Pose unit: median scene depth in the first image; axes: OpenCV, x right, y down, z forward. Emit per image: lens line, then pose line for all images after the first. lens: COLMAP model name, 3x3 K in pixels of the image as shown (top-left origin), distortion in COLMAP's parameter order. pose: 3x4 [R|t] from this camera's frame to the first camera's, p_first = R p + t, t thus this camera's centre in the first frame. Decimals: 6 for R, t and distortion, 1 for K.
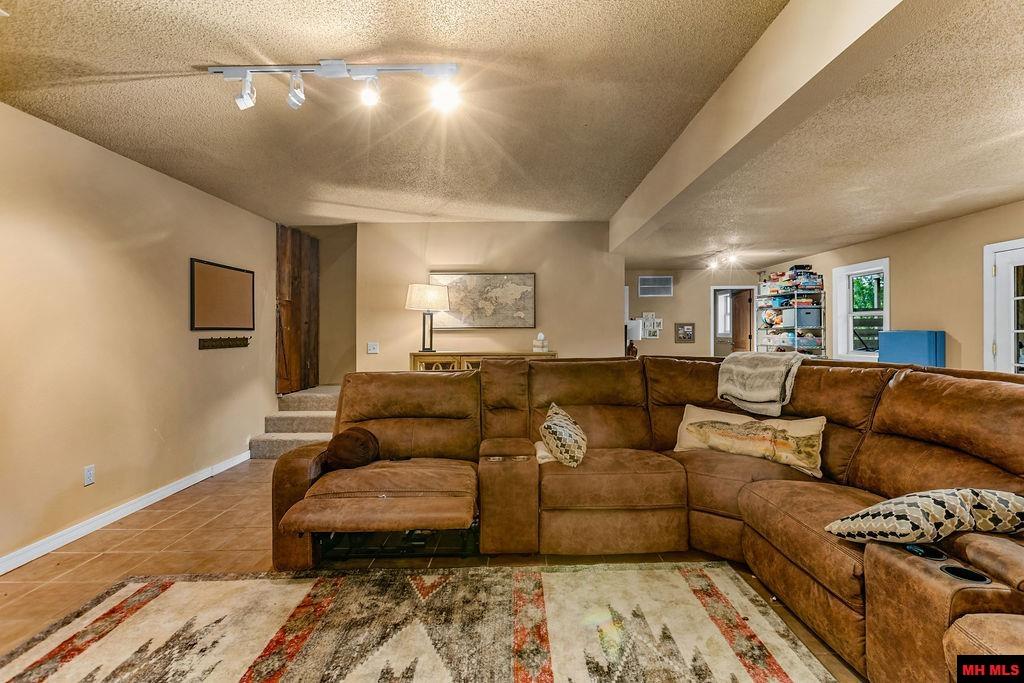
lens RADIAL K [[478.9, 0, 513.8], [0, 478.9, 324.9], [0, 0, 1]] dist [0.004049, 0.000099]
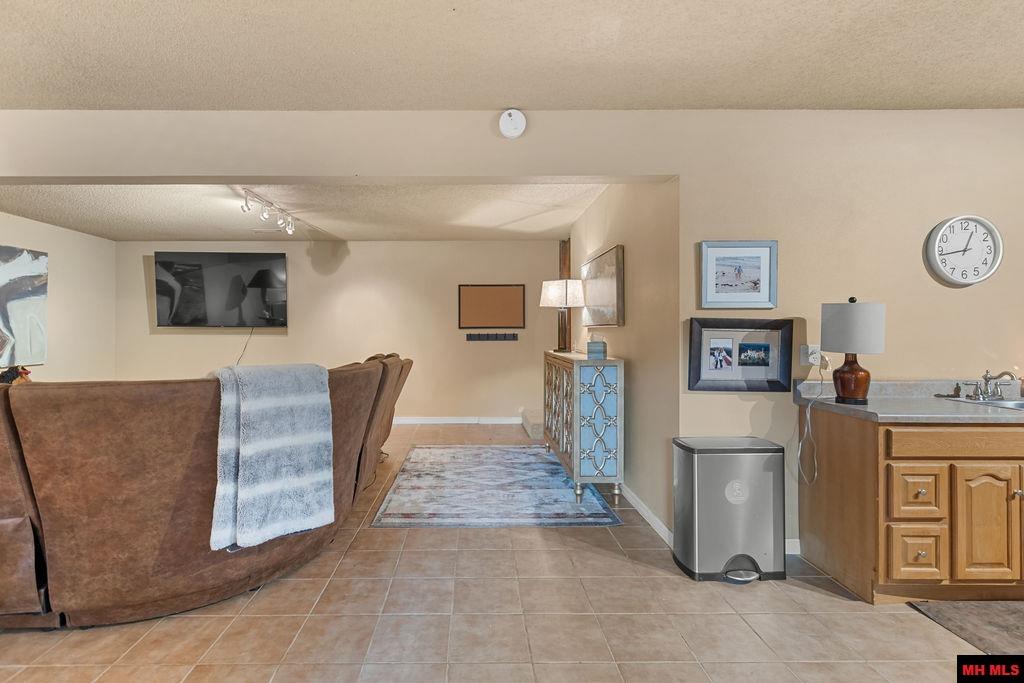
lens RADIAL K [[478.9, 0, 513.8], [0, 478.9, 324.9], [0, 0, 1]] dist [0.004049, 0.000099]
pose [[0.001929, -0.005576, -0.999983, 0.782348], [0.017342, 0.999834, -0.005542, 0.008310], [0.999848, -0.017331, 0.002025, 0.945421]]
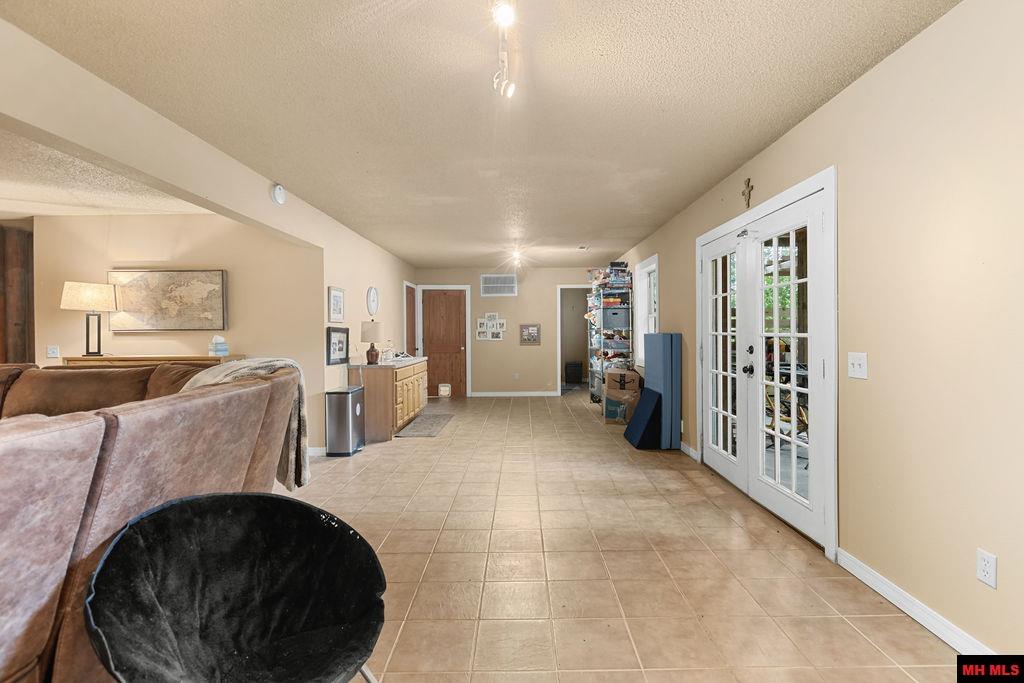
lens RADIAL K [[478.4, 0, 516.8], [0, 478.4, 338.1], [0, 0, 1]] dist [-0.001749, -0.001067]
pose [[0.999968, -0.000213, -0.008008, 0.637815], [0.000421, 0.999663, 0.025974, -0.001816], [0.008000, -0.025977, 0.999631, 0.092747]]
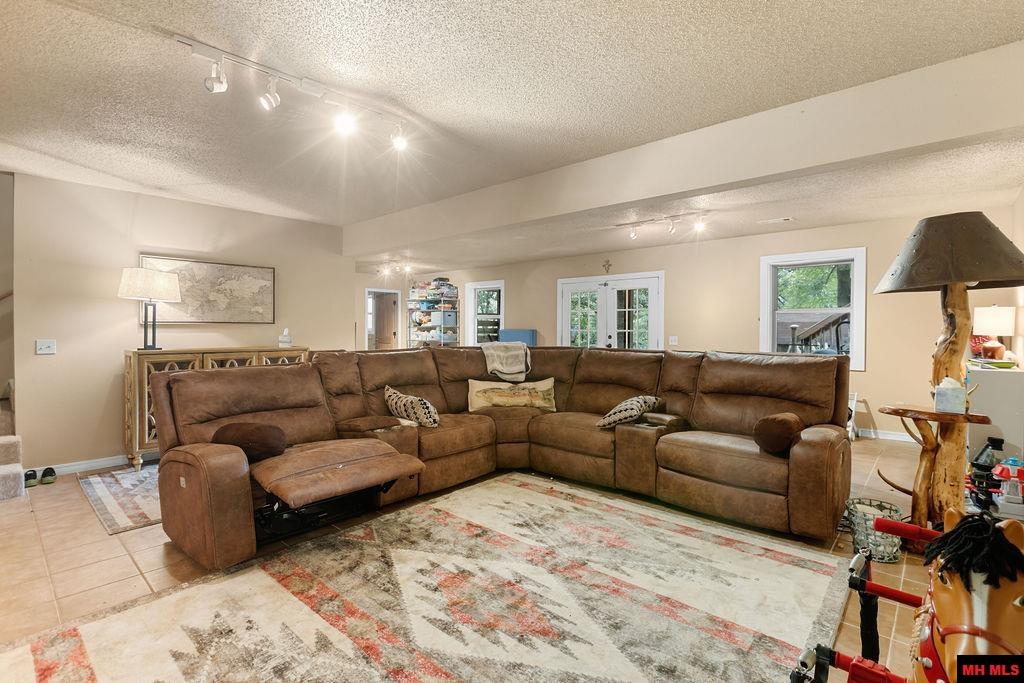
lens RADIAL K [[490.3, 0, 510.6], [0, 490.3, 332.7], [0, 0, 1]] dist [-0.001716, -0.000317]
pose [[0.677783, 0.002684, 0.735257, -0.382787], [-0.018009, 0.999754, 0.012951, 0.003422], [-0.735041, -0.022019, 0.677665, -0.046805]]
